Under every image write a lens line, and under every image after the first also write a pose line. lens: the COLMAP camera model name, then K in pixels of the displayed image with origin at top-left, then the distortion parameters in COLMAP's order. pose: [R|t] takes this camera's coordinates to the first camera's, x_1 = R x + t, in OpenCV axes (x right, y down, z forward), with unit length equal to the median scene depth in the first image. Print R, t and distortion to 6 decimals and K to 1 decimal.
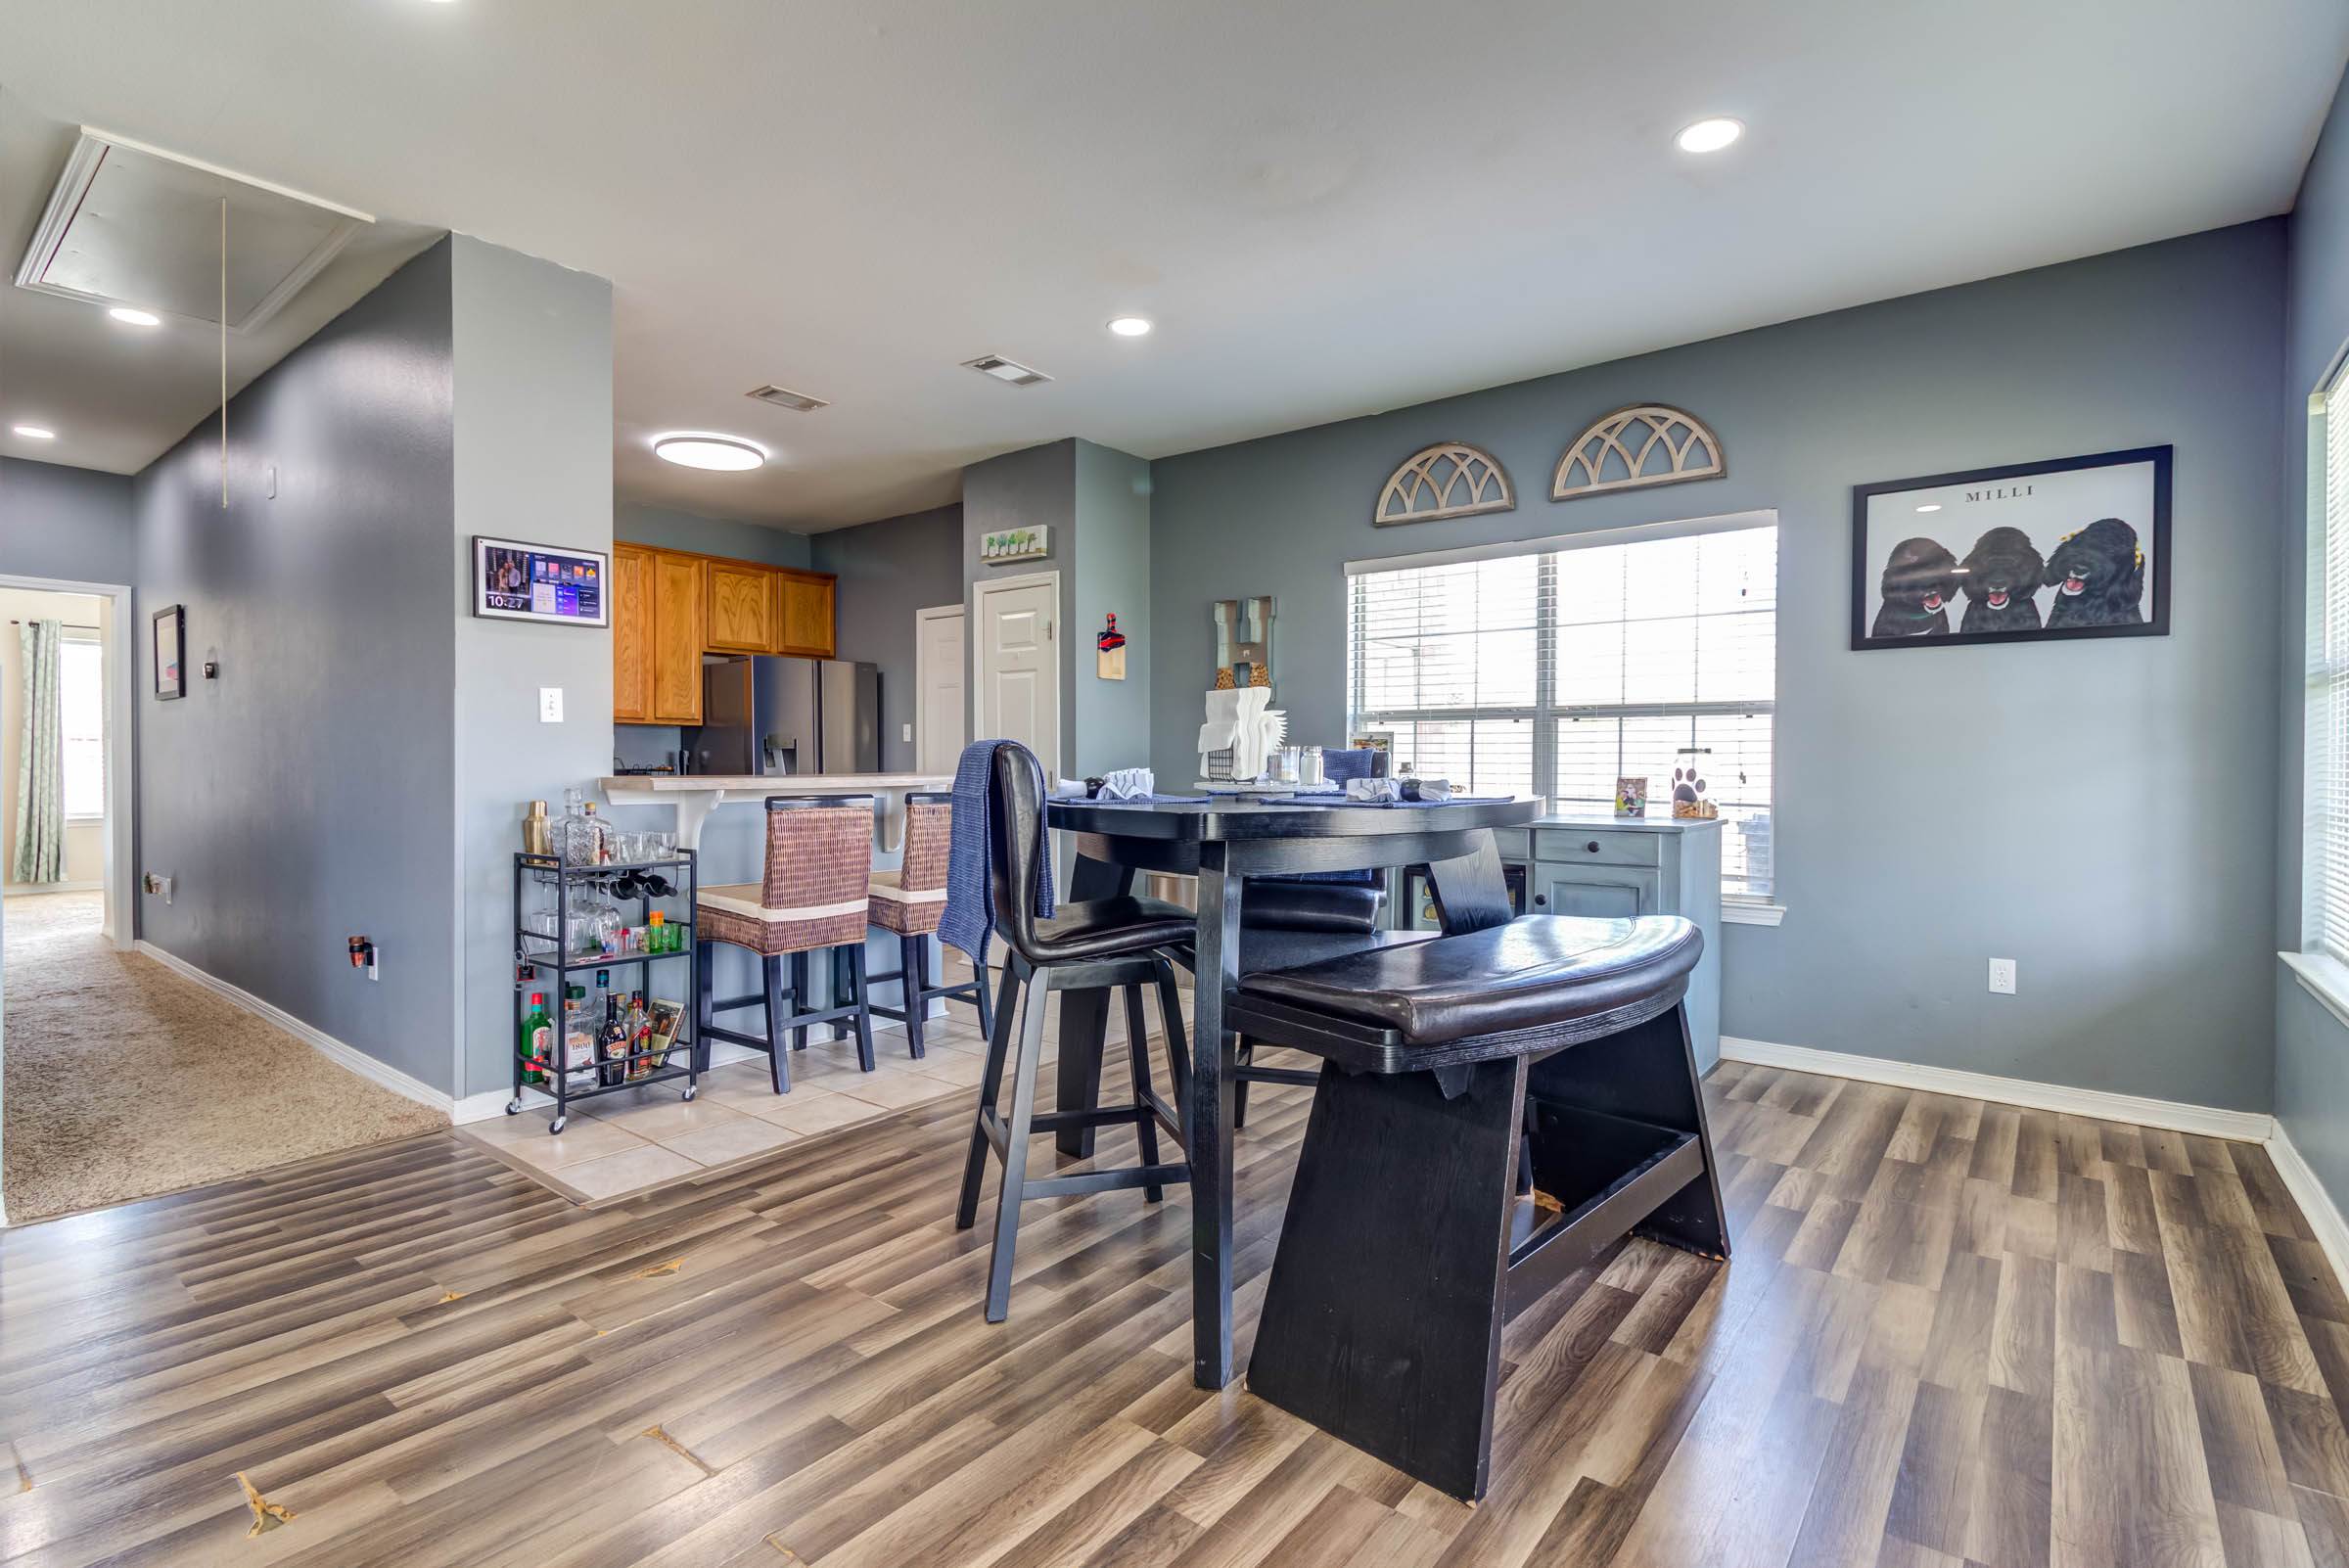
lens RADIAL K [[1120.5, 0, 1164.6], [0, 1120.5, 768.5], [0, 0, 1]] dist [0.017084, -0.013721]
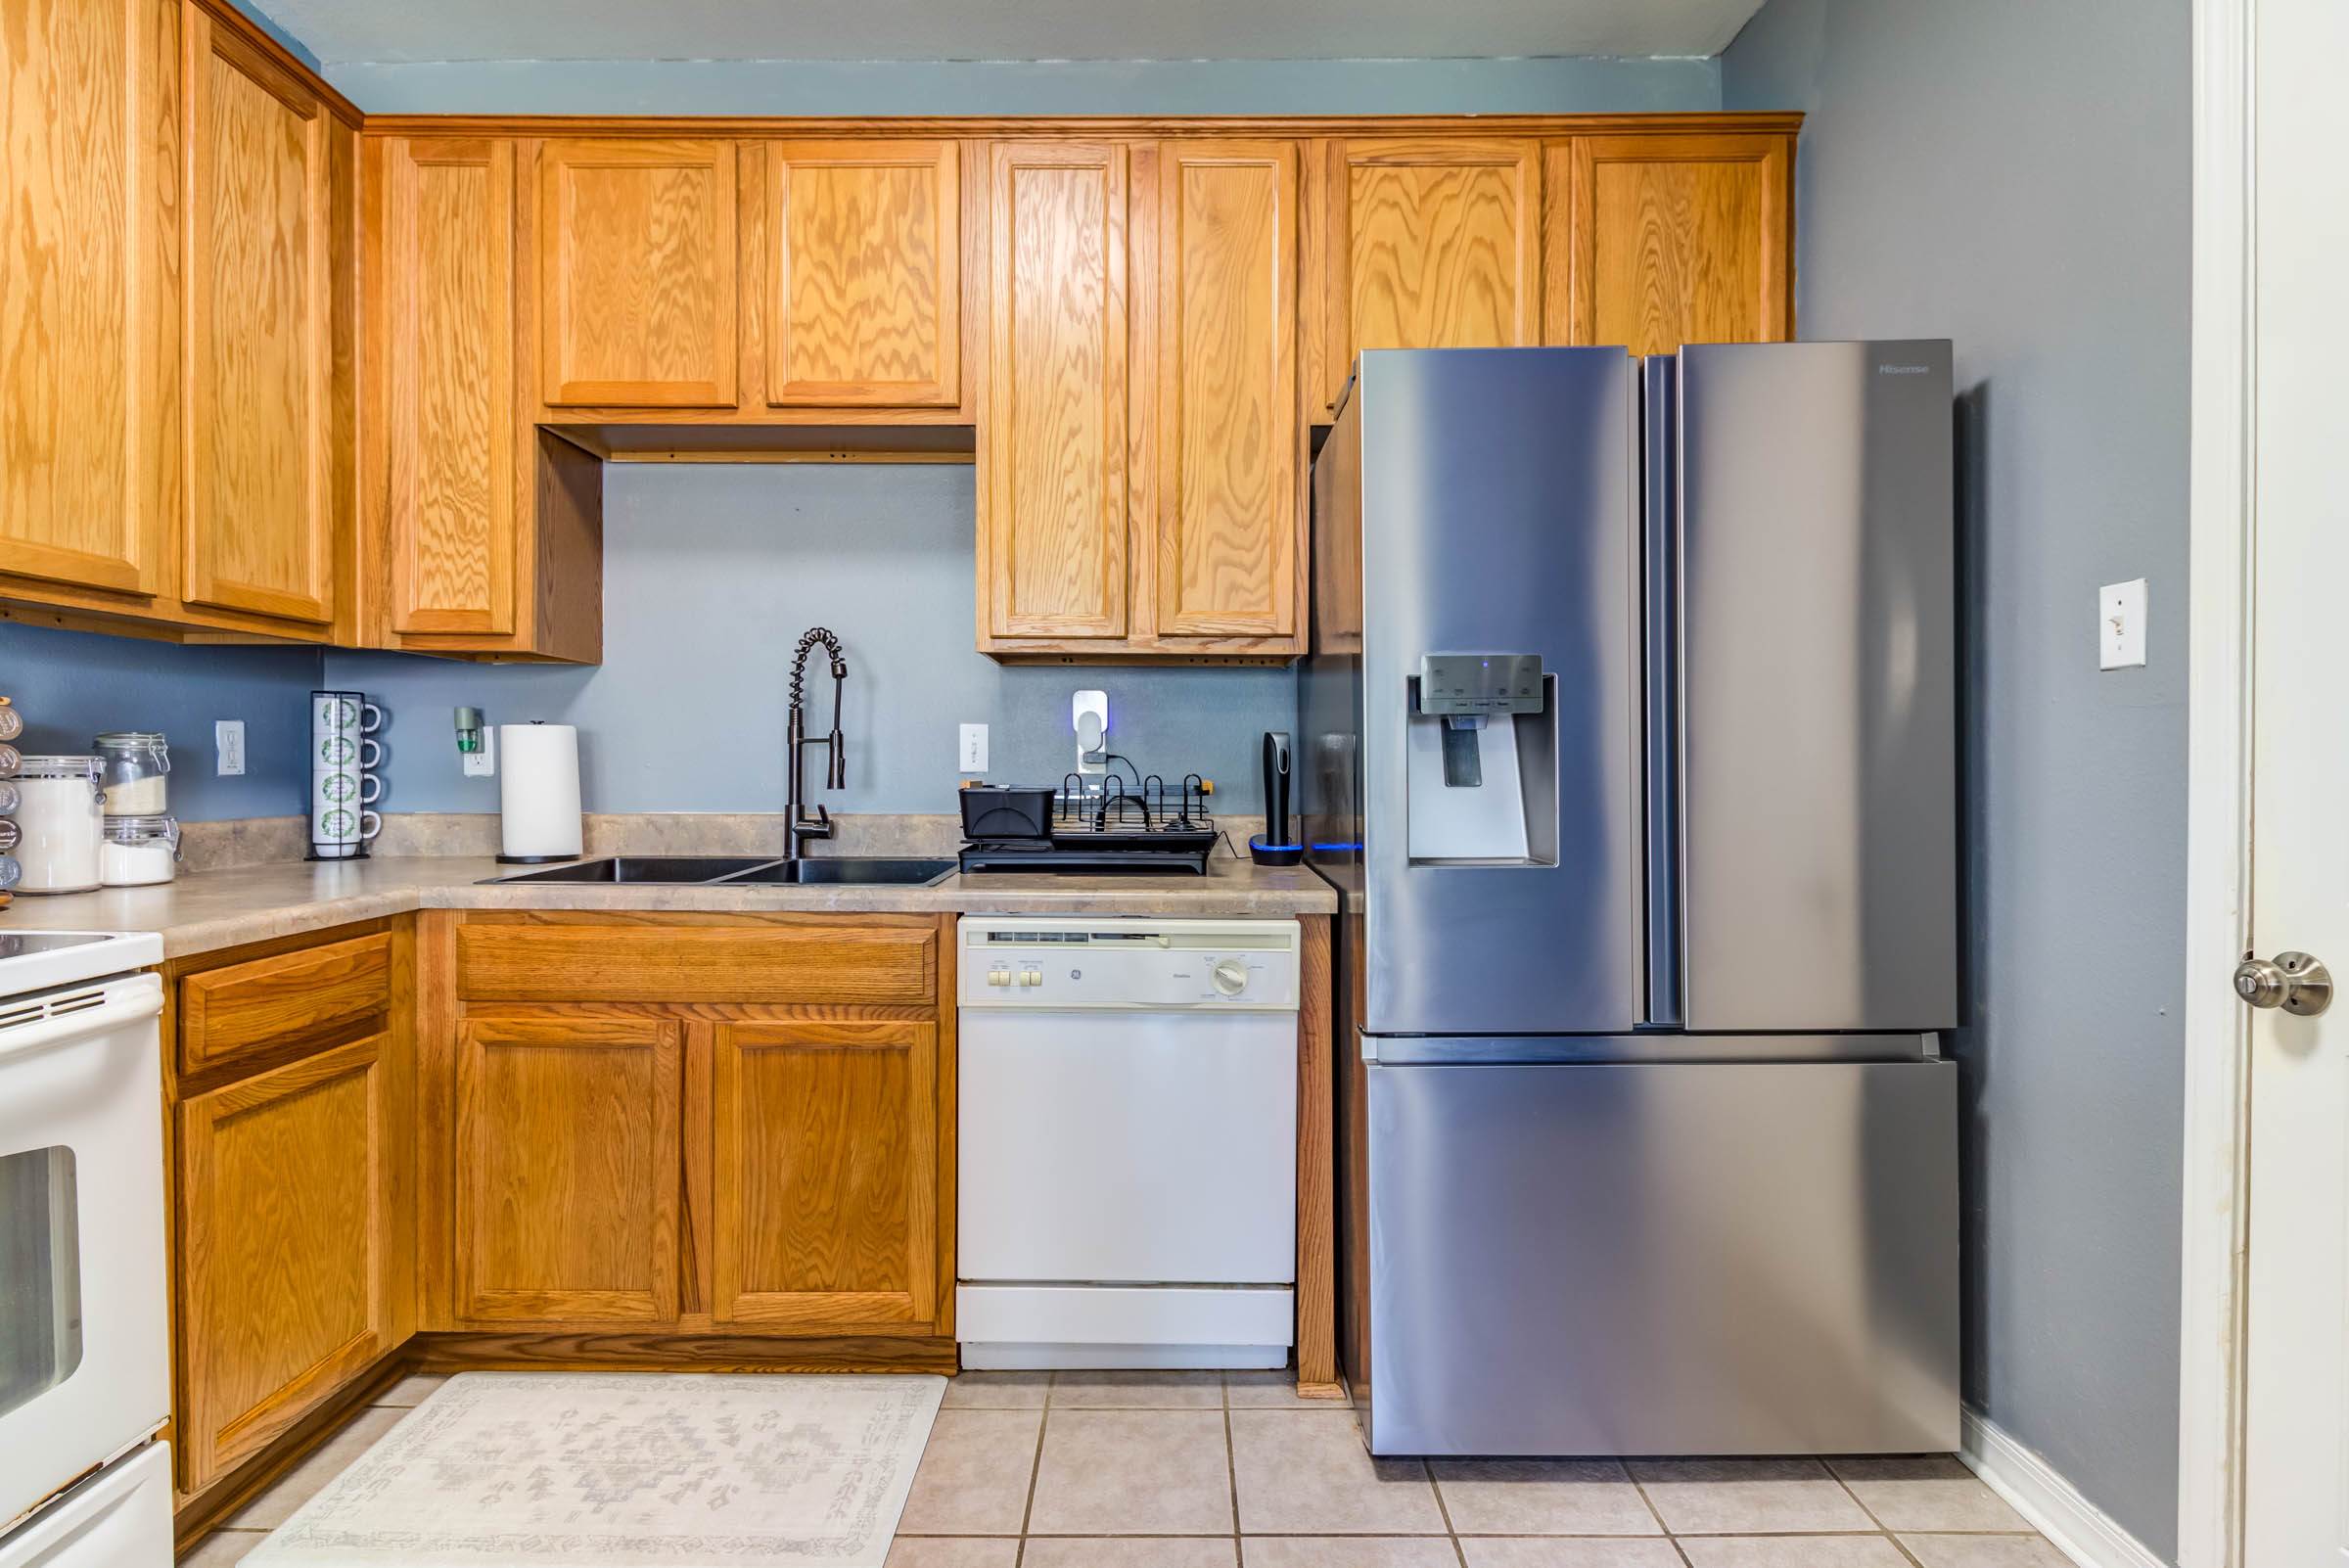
lens RADIAL K [[1120.5, 0, 1123.9], [0, 1120.5, 774.9], [0, 0, 1]] dist [0.017084, -0.013721]
pose [[0.608593, 0.010602, -0.793412, -0.307384], [-0.004001, 0.999939, 0.010292, -0.008904], [0.793472, -0.003090, 0.608598, 1.266716]]
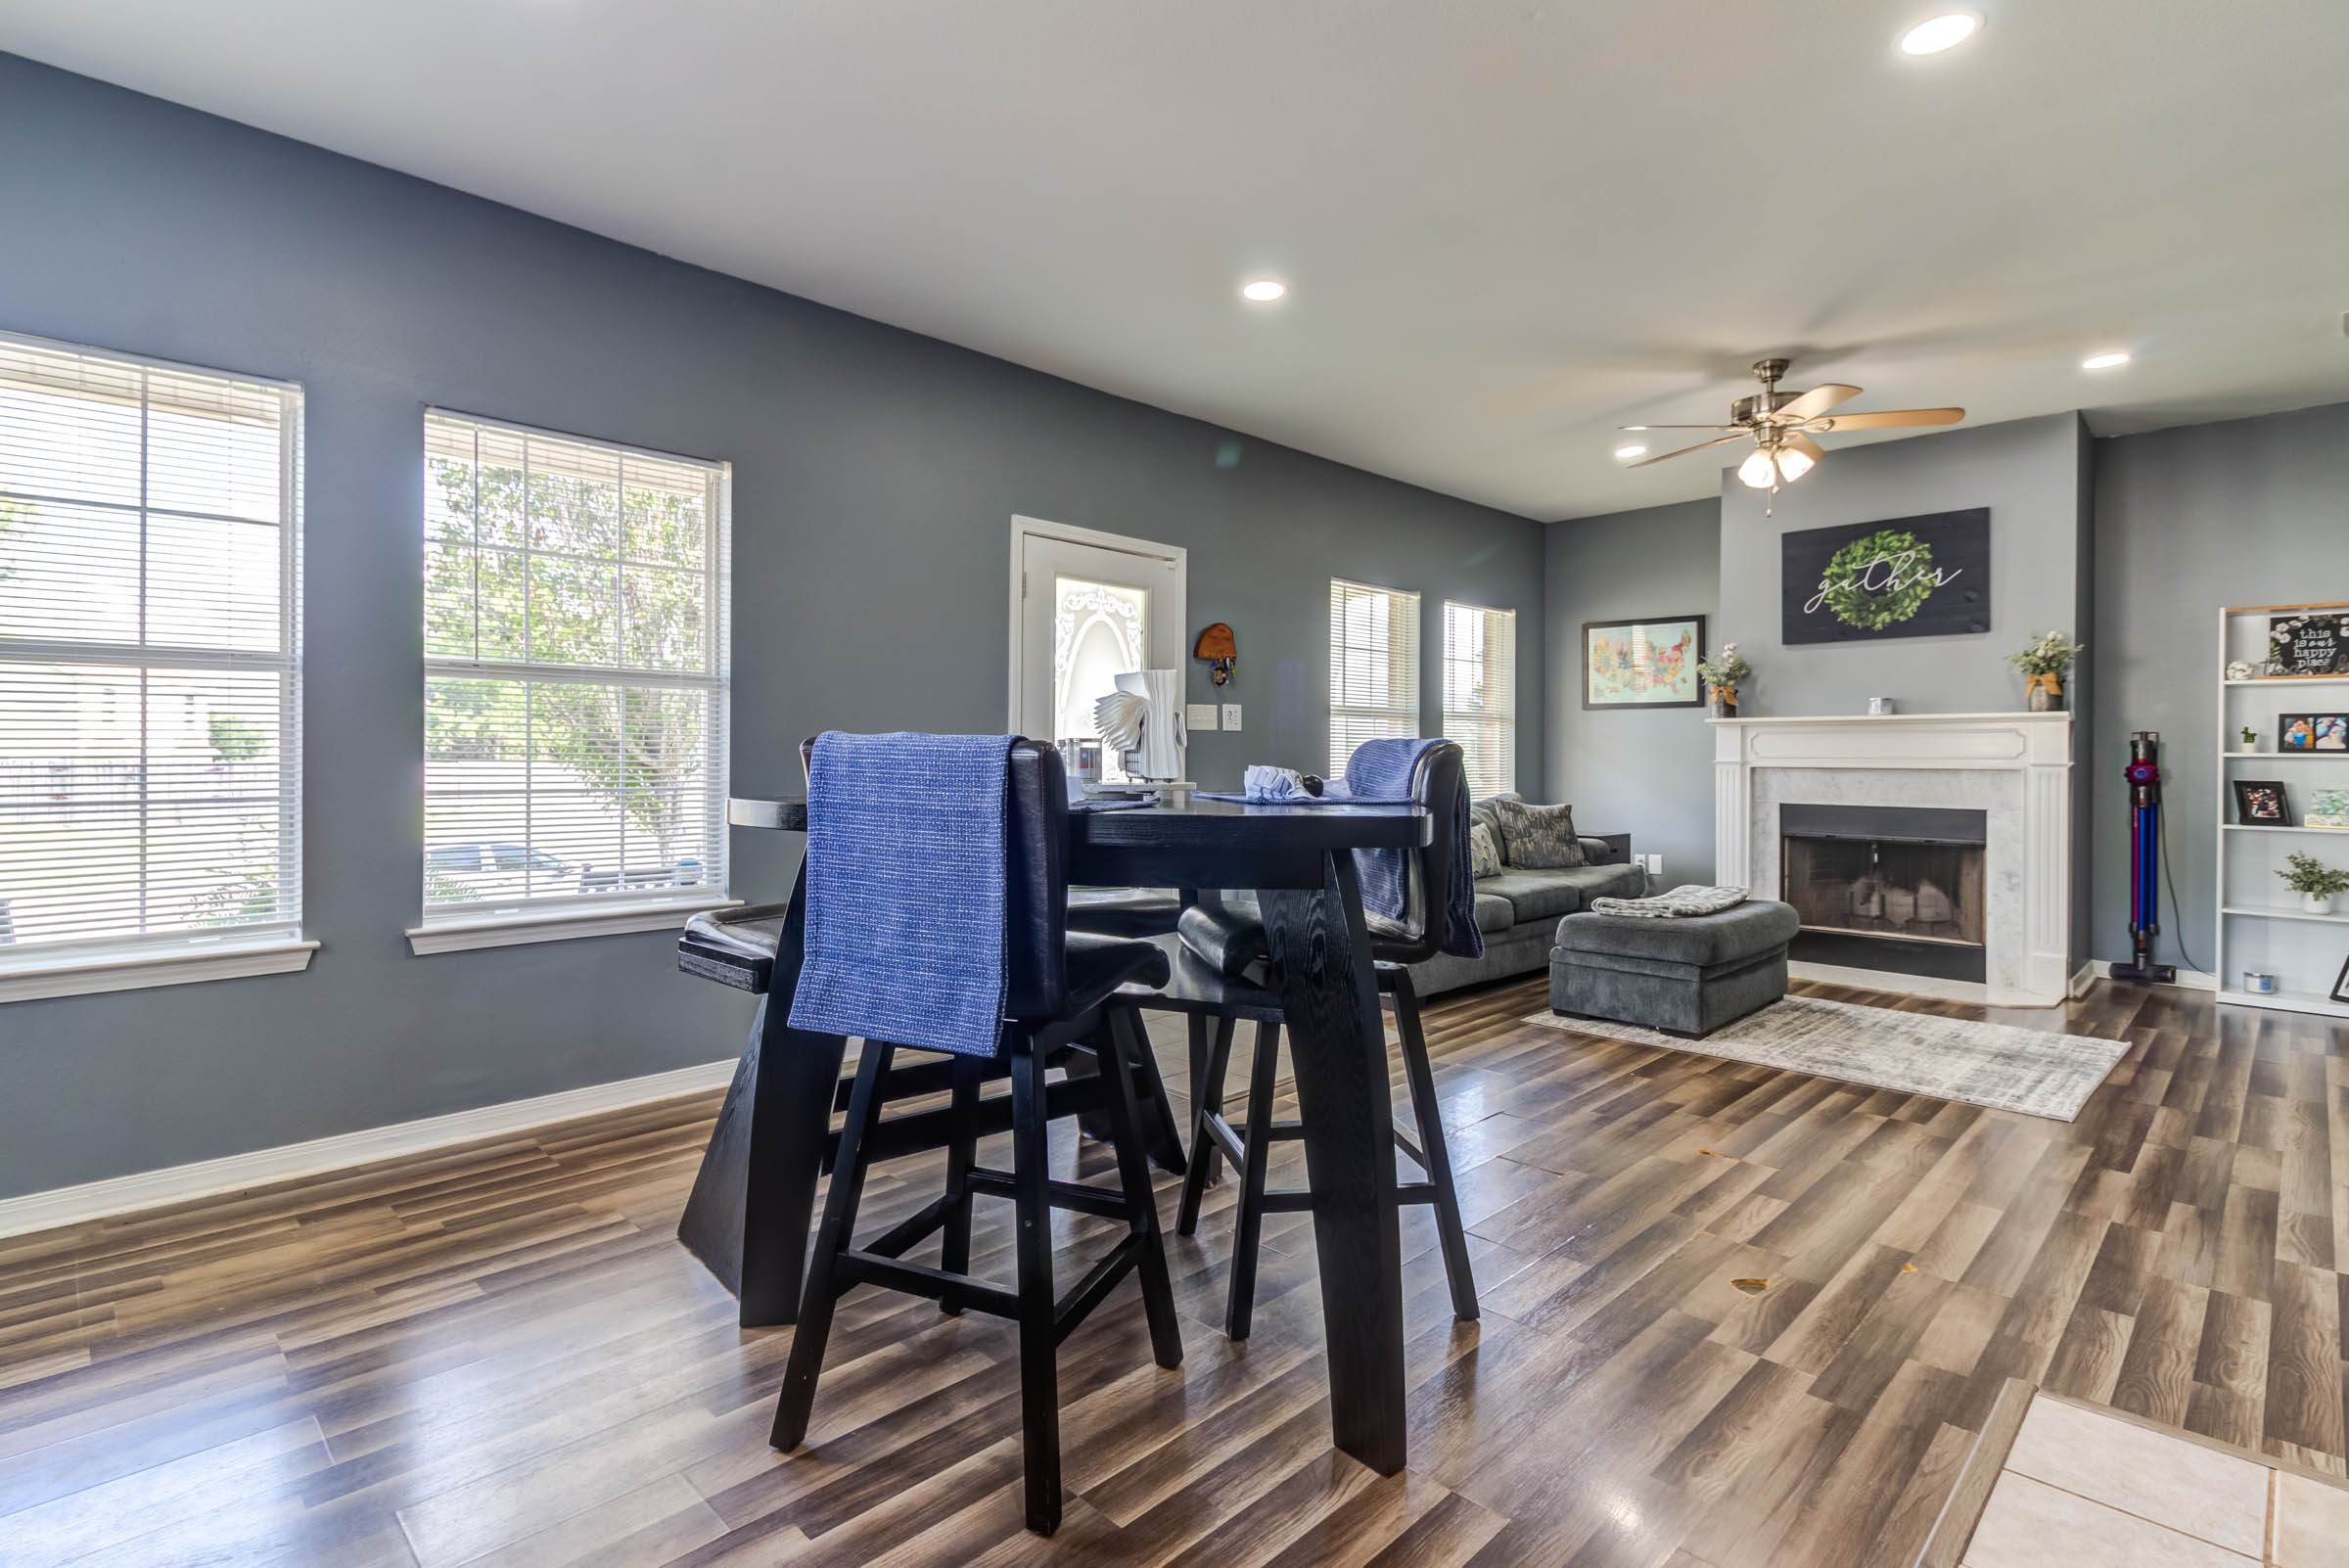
lens RADIAL K [[1120.5, 0, 1153.4], [0, 1120.5, 758.2], [0, 0, 1]] dist [0.017084, -0.013721]
pose [[-0.992795, -0.008003, 0.119558, -0.027963], [-0.007296, 0.999953, 0.006349, -0.006008], [-0.119604, 0.005431, -0.992807, 1.170938]]
